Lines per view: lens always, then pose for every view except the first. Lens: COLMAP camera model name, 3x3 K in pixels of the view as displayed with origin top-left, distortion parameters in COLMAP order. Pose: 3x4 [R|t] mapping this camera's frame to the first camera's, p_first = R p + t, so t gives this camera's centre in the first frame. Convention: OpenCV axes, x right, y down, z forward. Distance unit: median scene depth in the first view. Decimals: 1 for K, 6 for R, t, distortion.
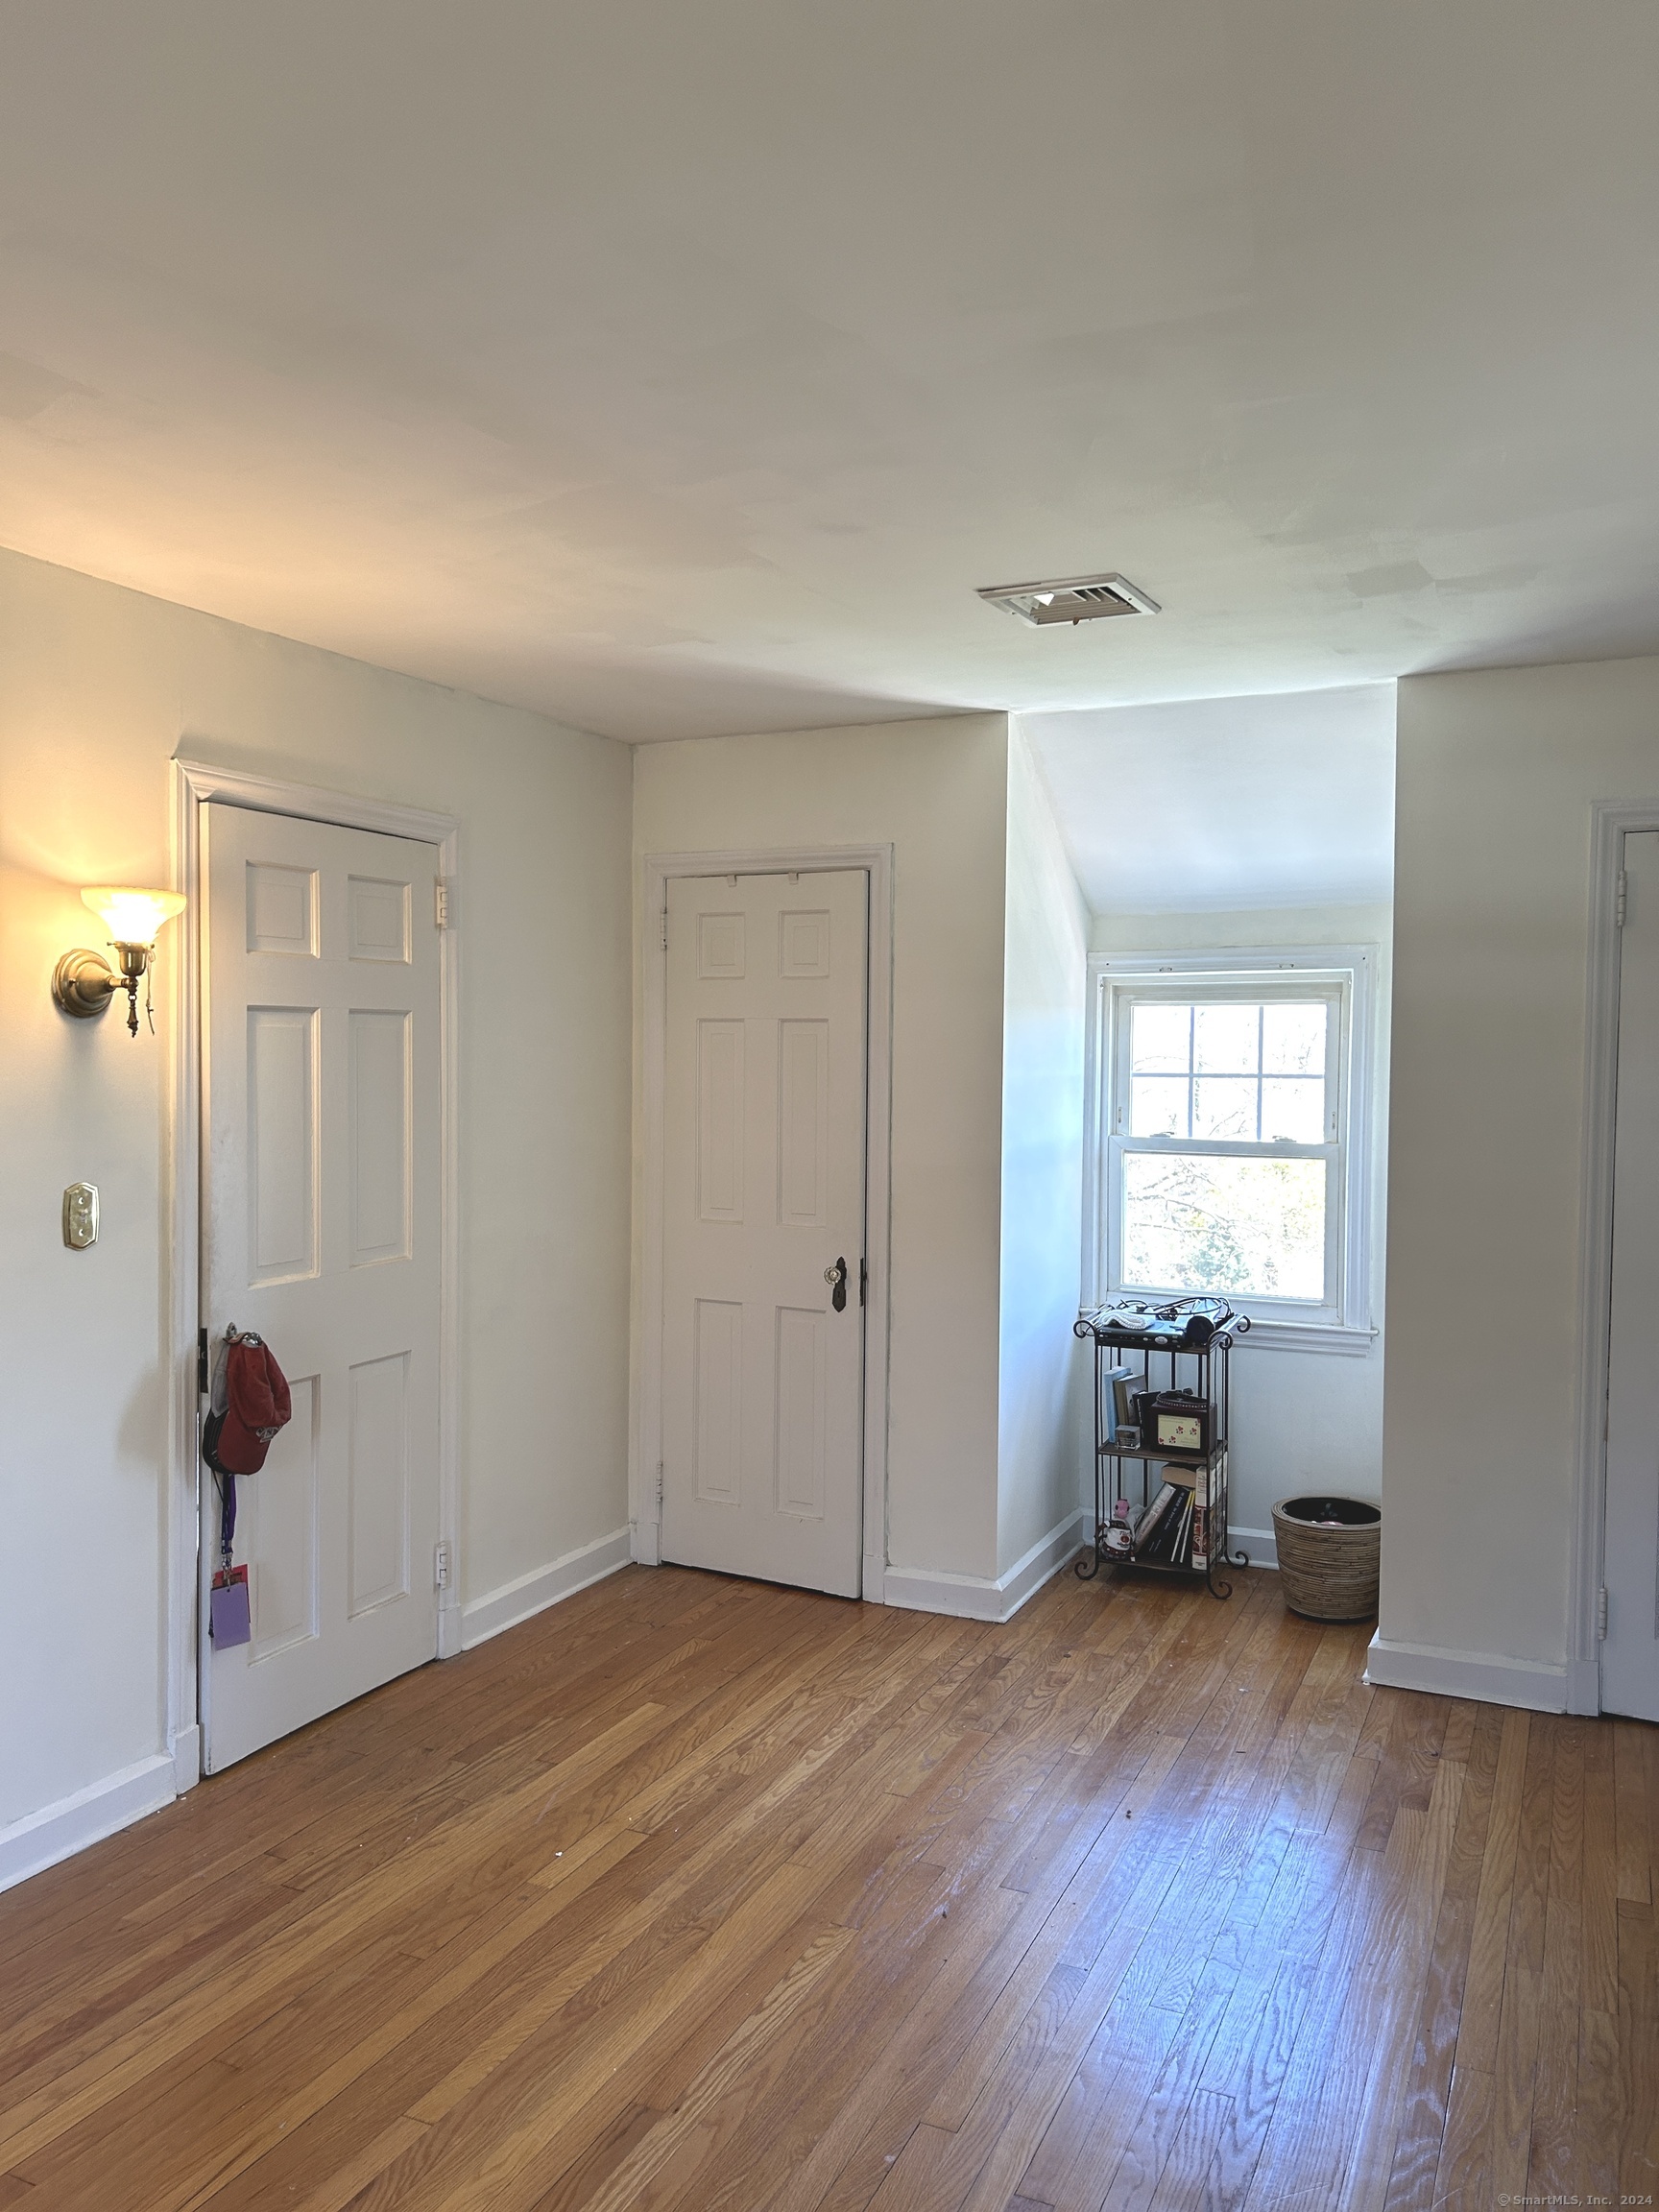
lens RADIAL K [[1673.1, 0, 847.5], [0, 1673.1, 1128.5], [0, 0, 1]] dist [0.046941, -0.035475]
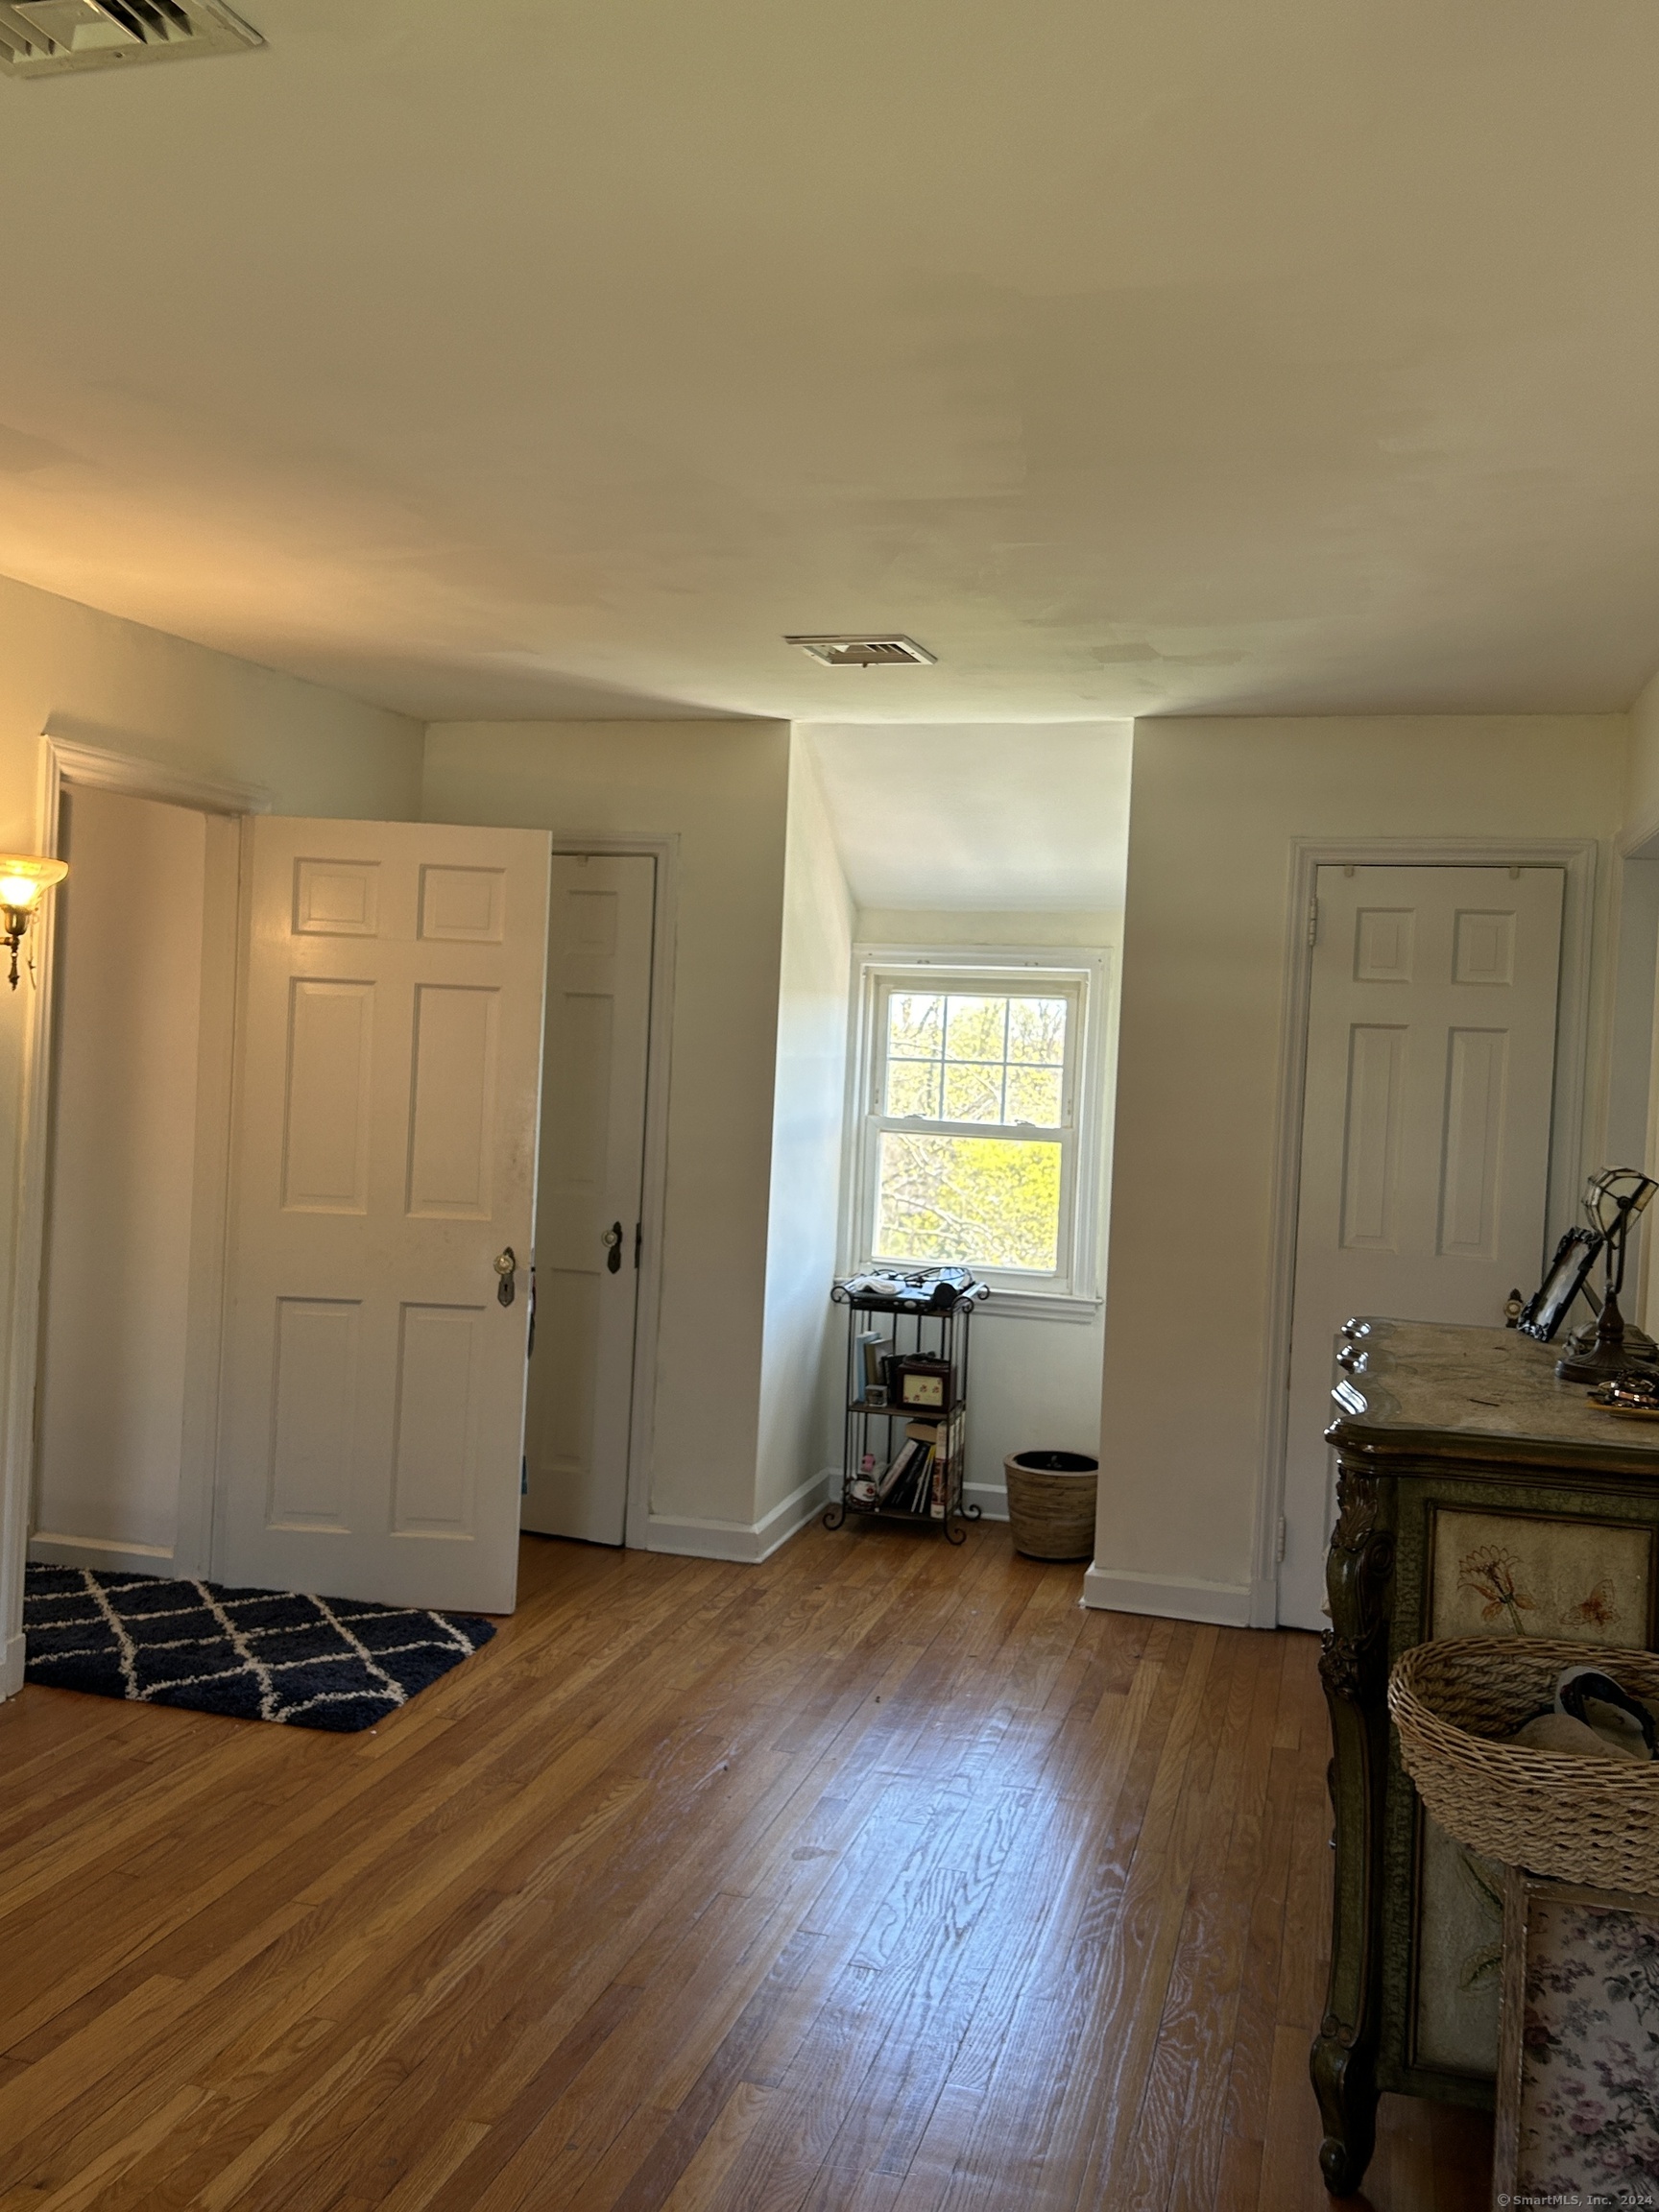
lens RADIAL K [[1927.8, 0, 829.5], [0, 1927.8, 1106.0], [0, 0, 1]] dist [0.091853, -0.012769]
pose [[0.987606, 0.031175, 0.153824, -0.078494], [-0.030264, 0.999508, -0.008258, 0.013203], [-0.154006, 0.003500, 0.988064, -0.292864]]
